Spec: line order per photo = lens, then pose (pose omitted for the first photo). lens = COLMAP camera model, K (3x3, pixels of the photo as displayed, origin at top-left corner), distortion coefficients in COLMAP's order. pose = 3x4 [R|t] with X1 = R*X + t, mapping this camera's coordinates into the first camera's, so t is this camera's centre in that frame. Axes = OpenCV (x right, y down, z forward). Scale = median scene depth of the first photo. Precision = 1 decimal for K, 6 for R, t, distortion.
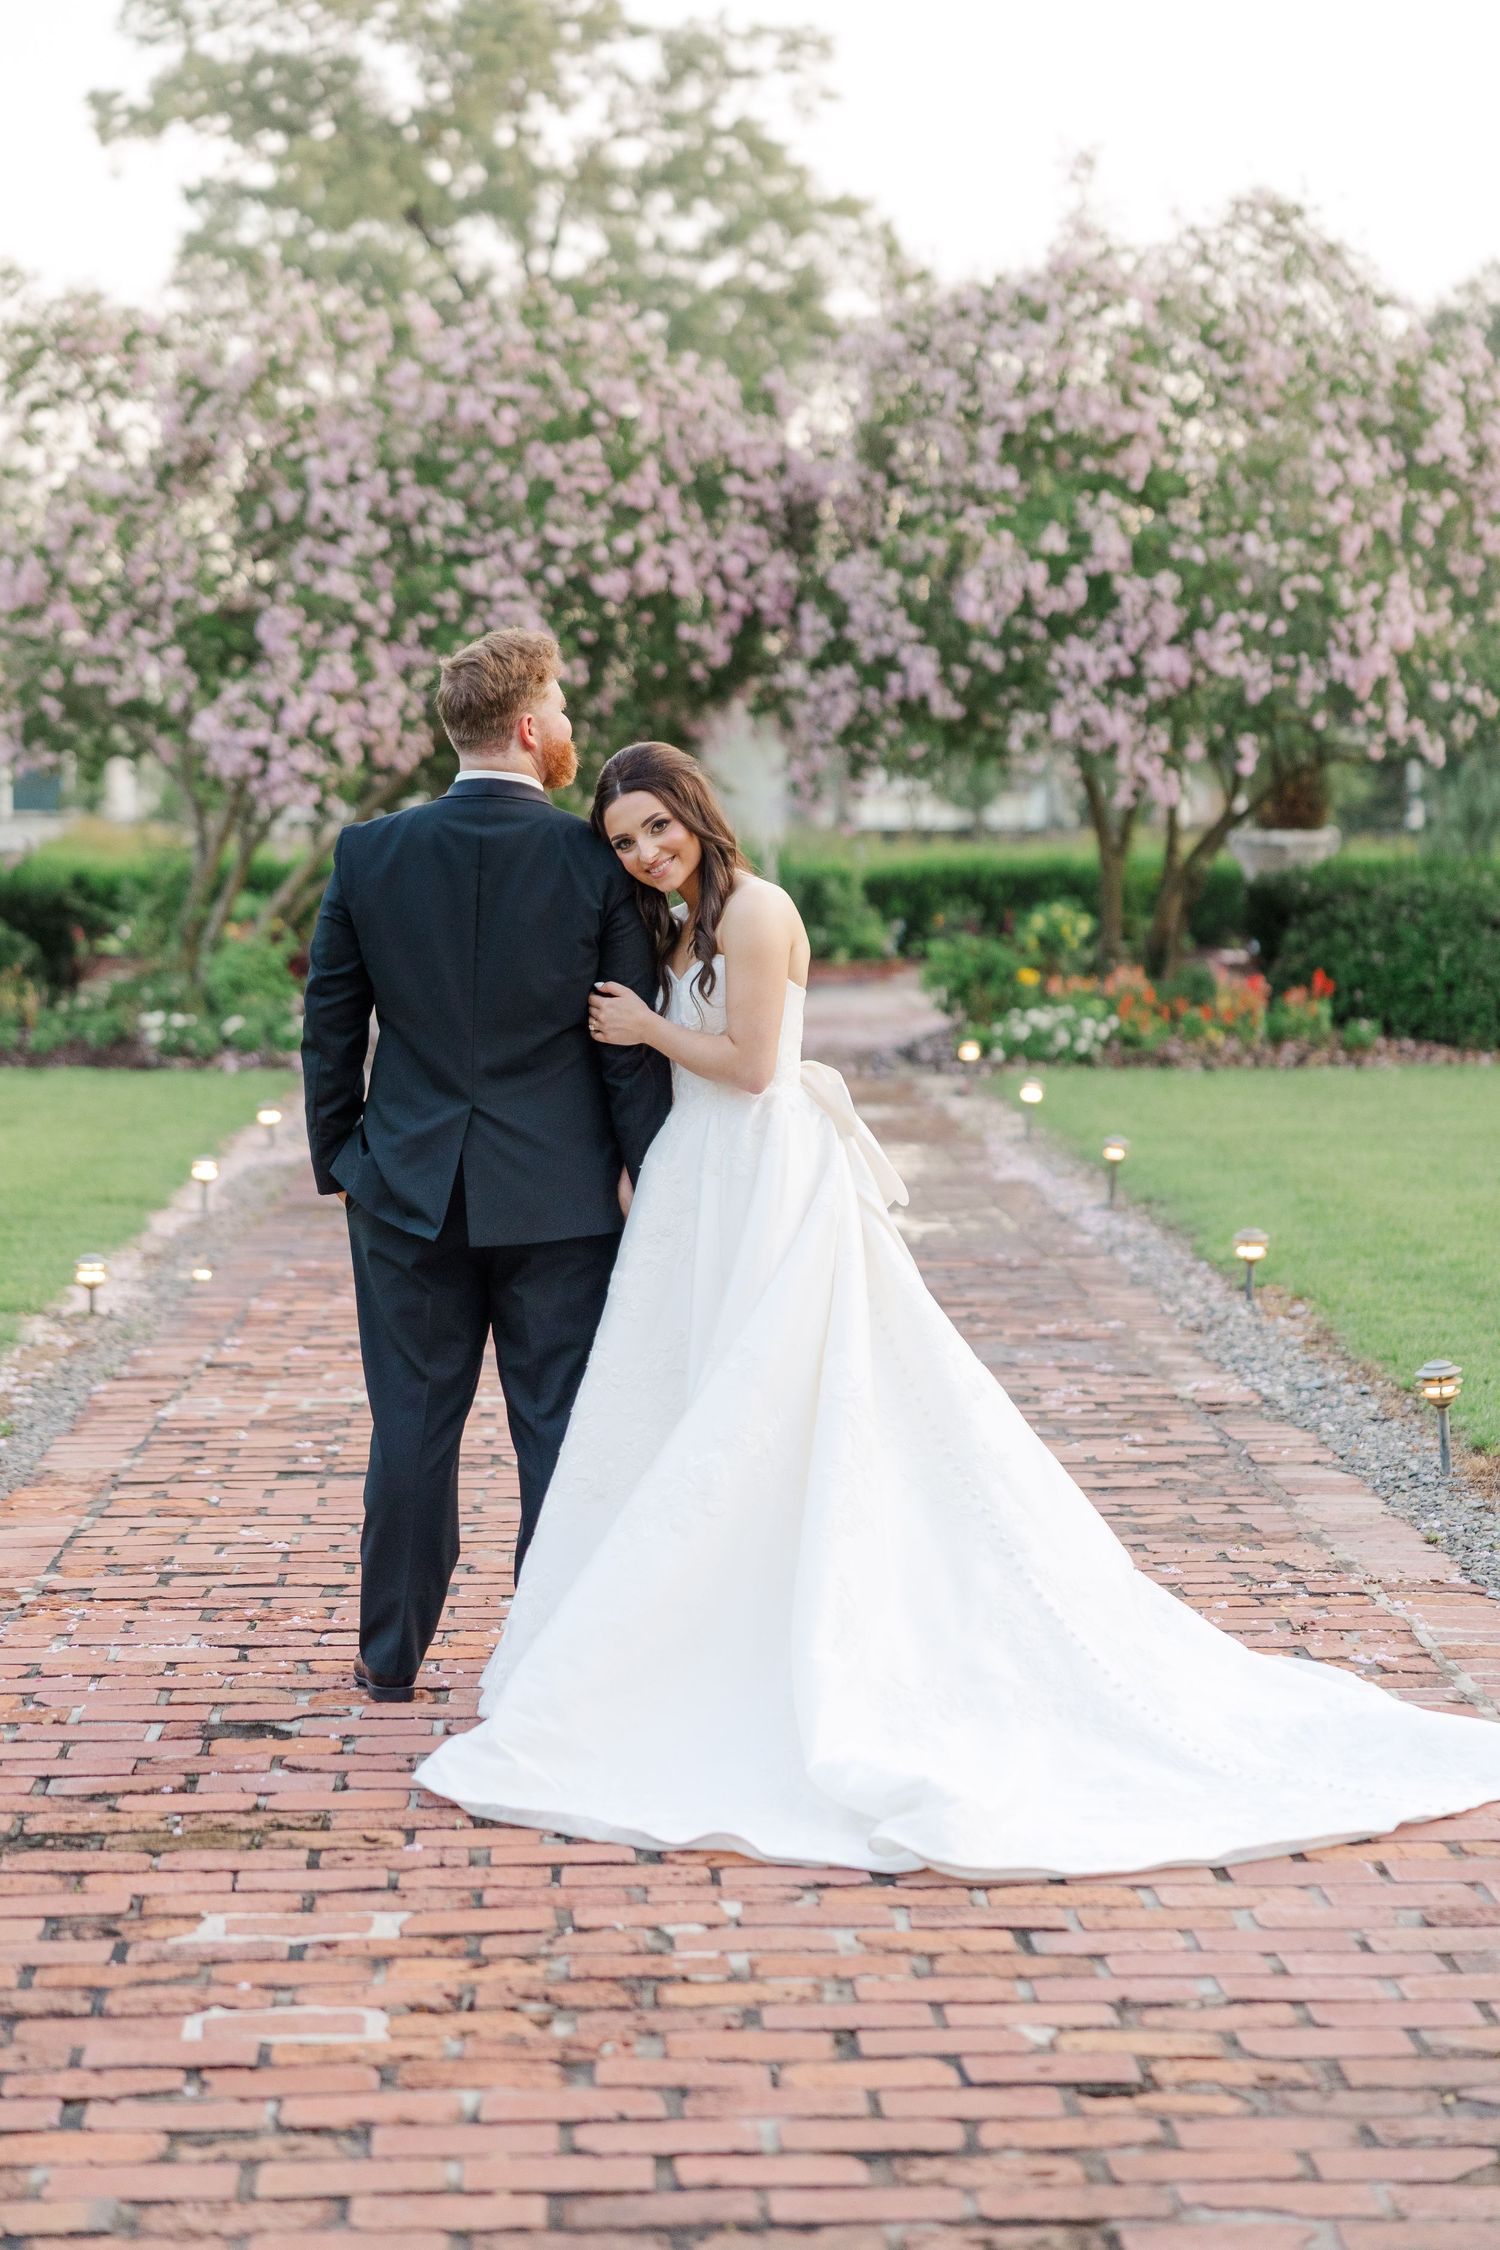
lens RADIAL K [[4453.3, 0, 750.0], [0, 4453.3, 1125.0], [0, 0, 1]] dist [0.031015, -0.145573]
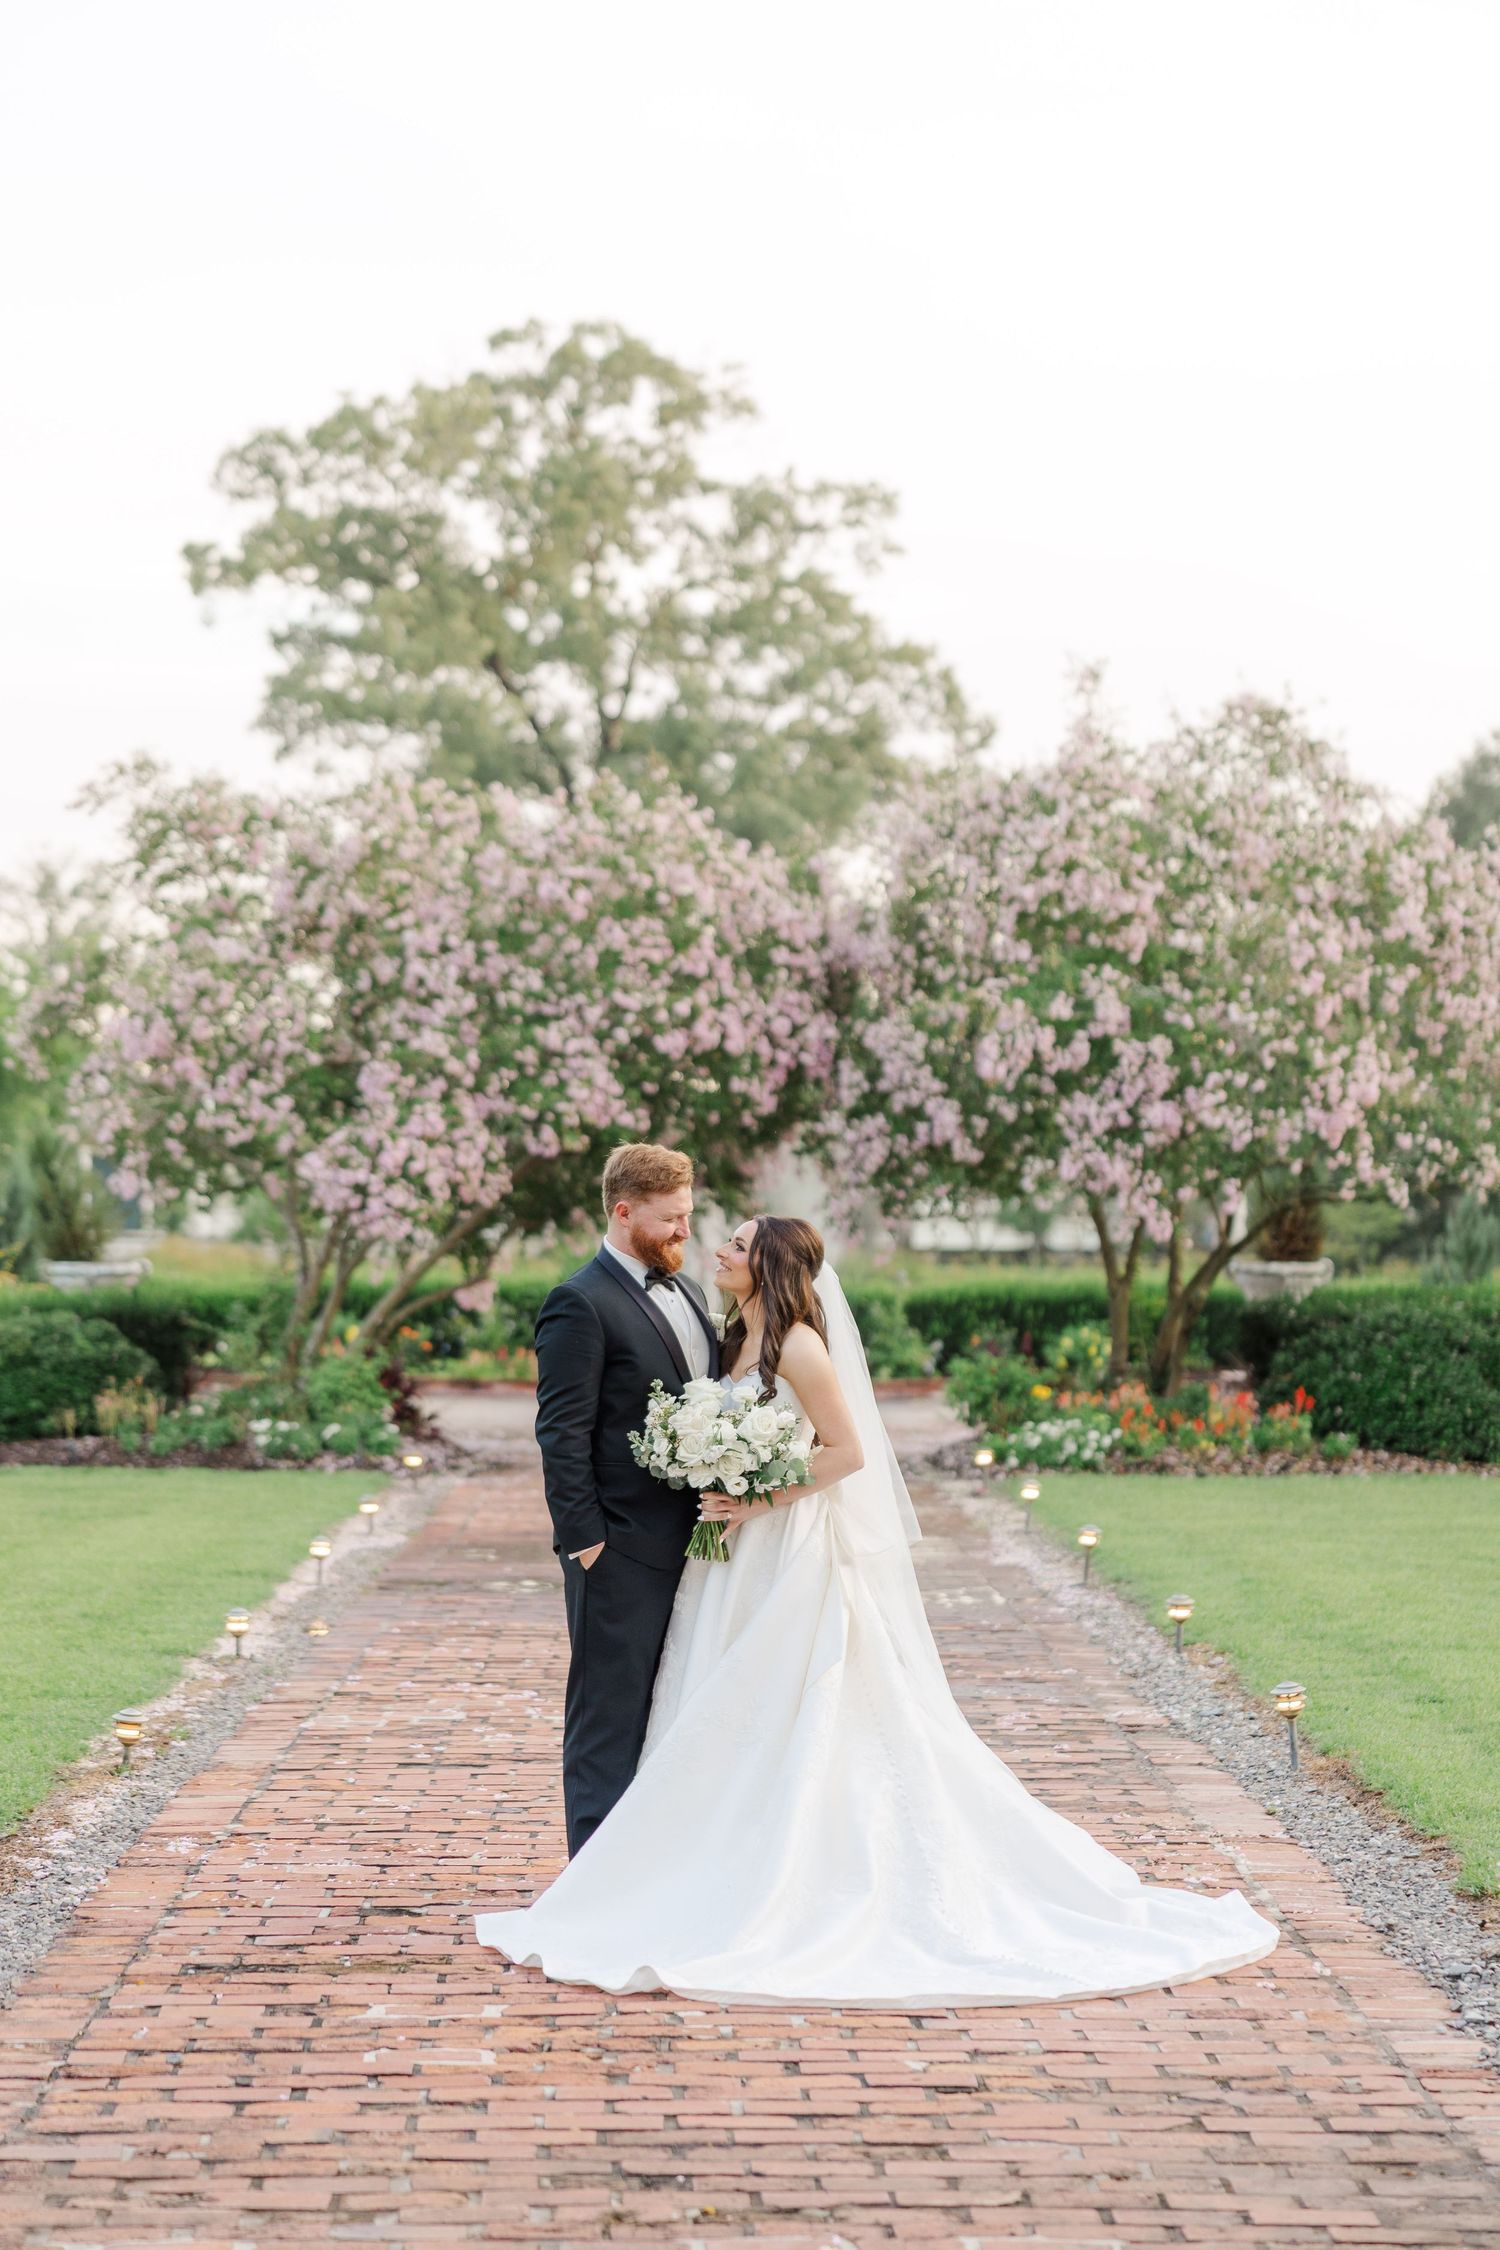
lens RADIAL K [[4395.8, 0, 750.0], [0, 4395.8, 1125.0], [0, 0, 1]] dist [0.011778, 0.008169]
pose [[0.999876, 0.005146, -0.014913, 0.005592], [-0.006533, 0.995505, -0.094484, 0.004812], [0.014359, 0.094570, 0.995415, -0.109396]]
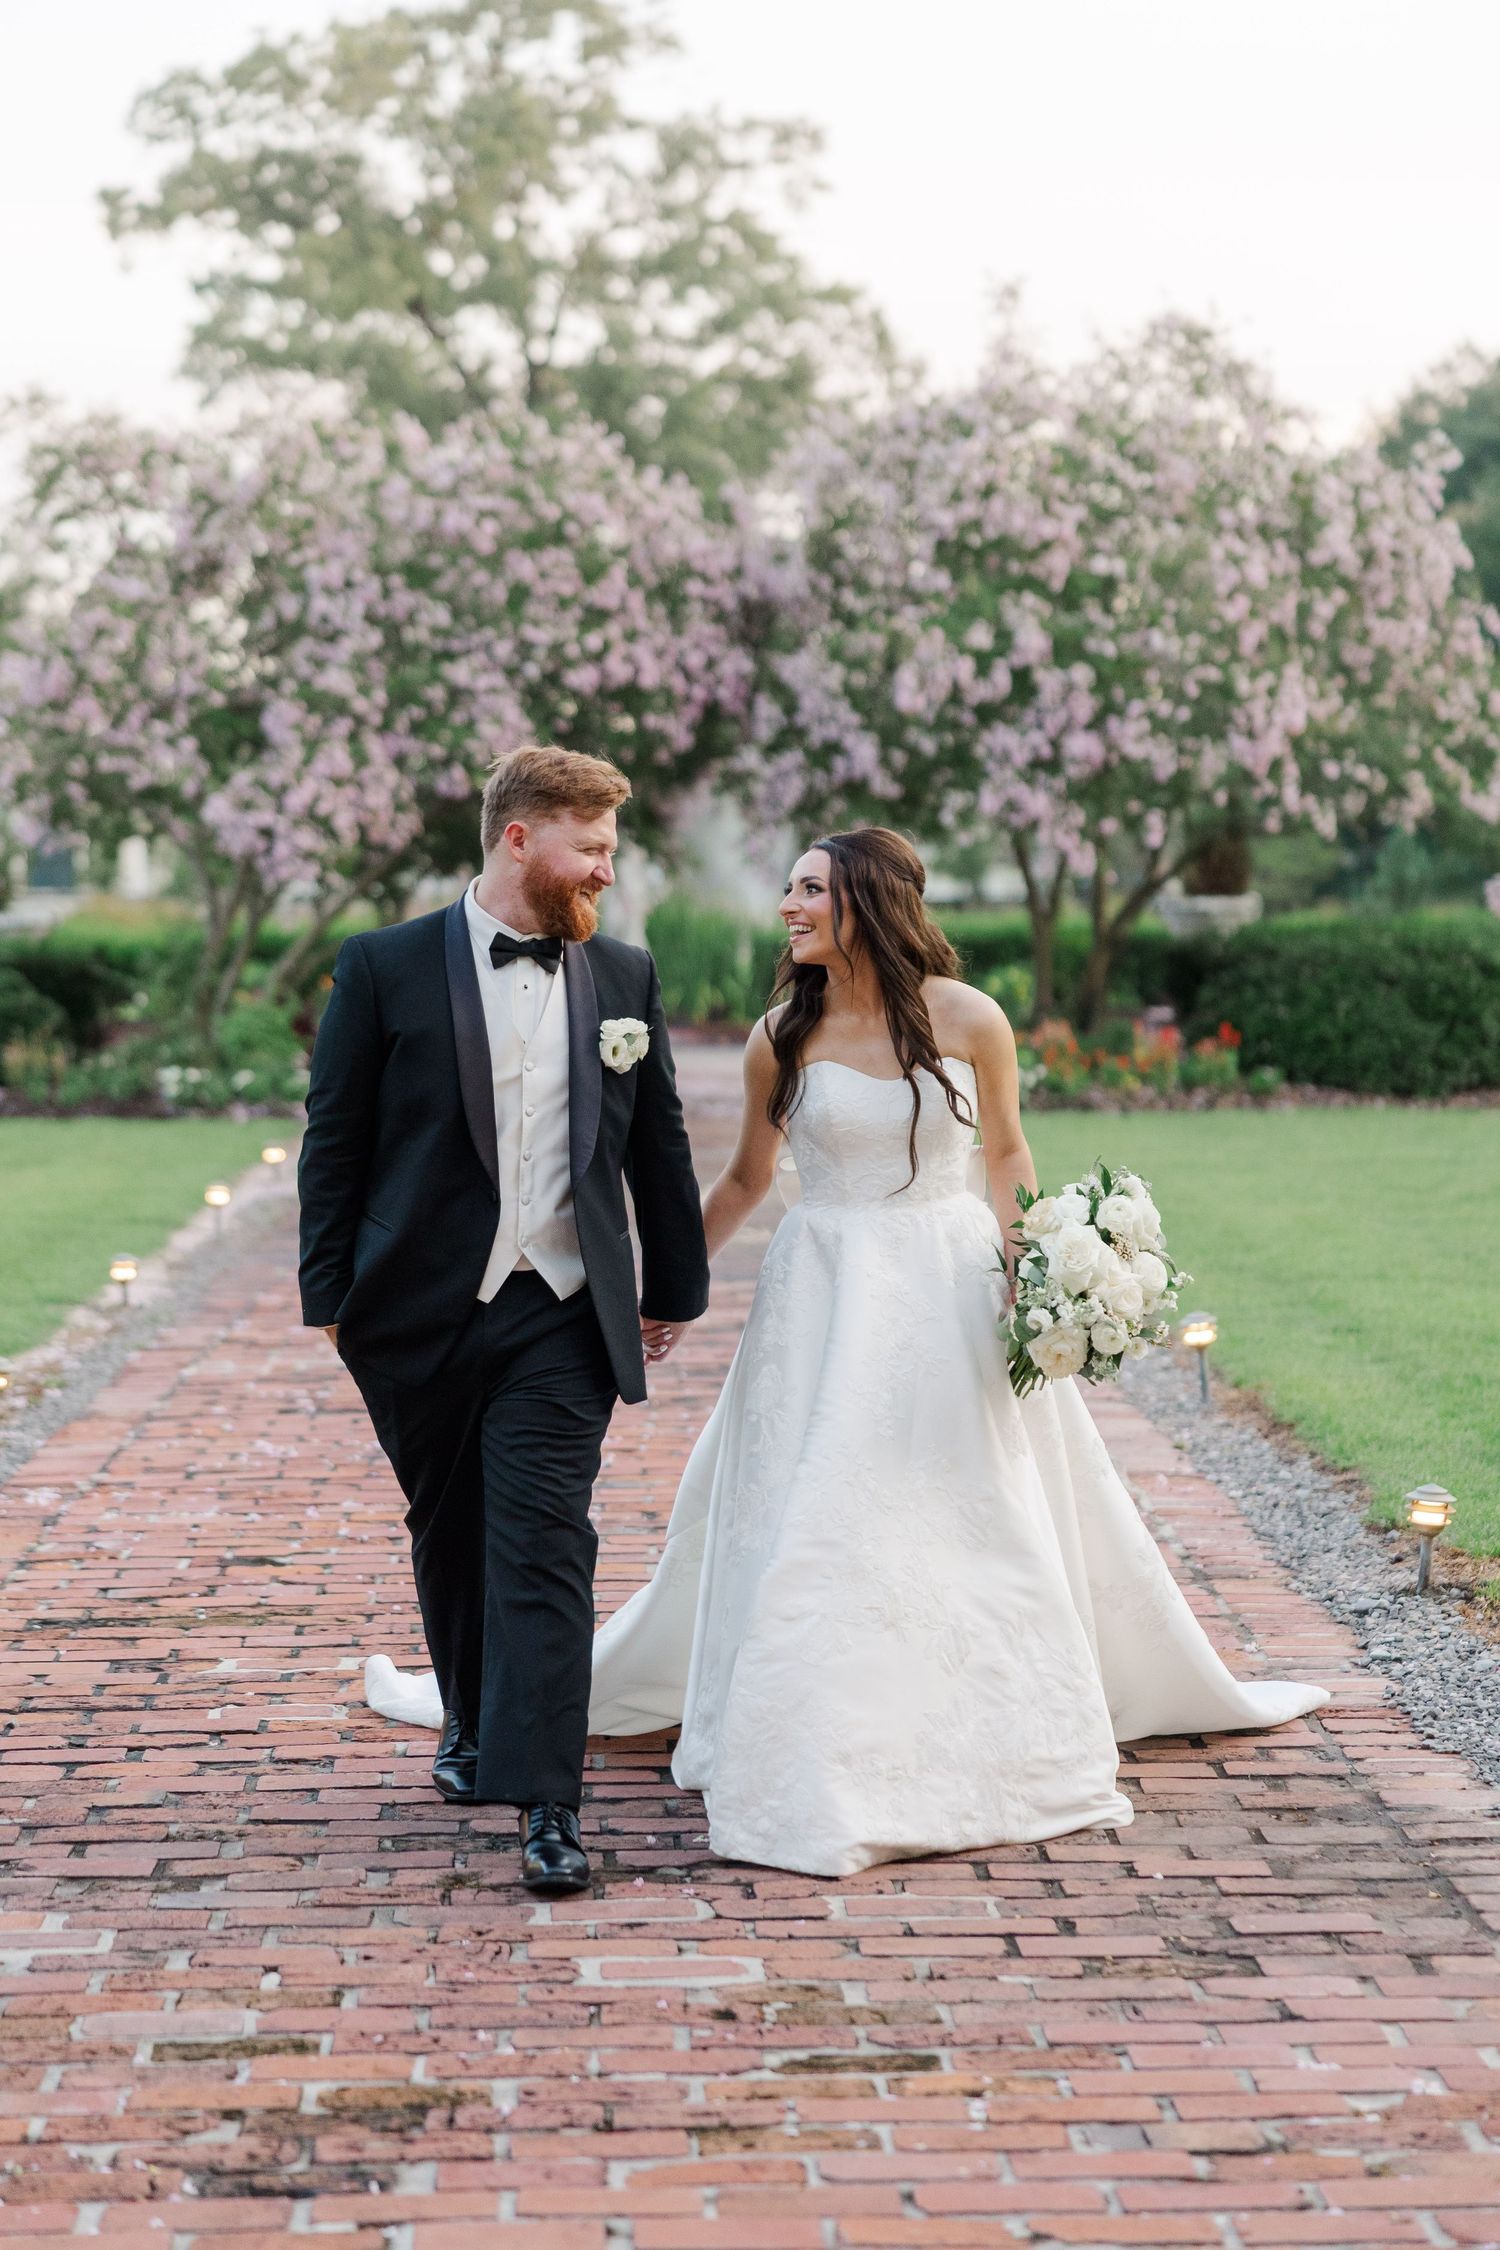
lens RADIAL K [[4395.8, 0, 750.0], [0, 4395.8, 1125.0], [0, 0, 1]] dist [0.011778, 0.008169]
pose [[0.999975, -0.007033, -0.001041, 0.010745], [0.007016, 0.999856, -0.015424, 0.006571], [0.001149, 0.015416, 0.999880, -0.089191]]
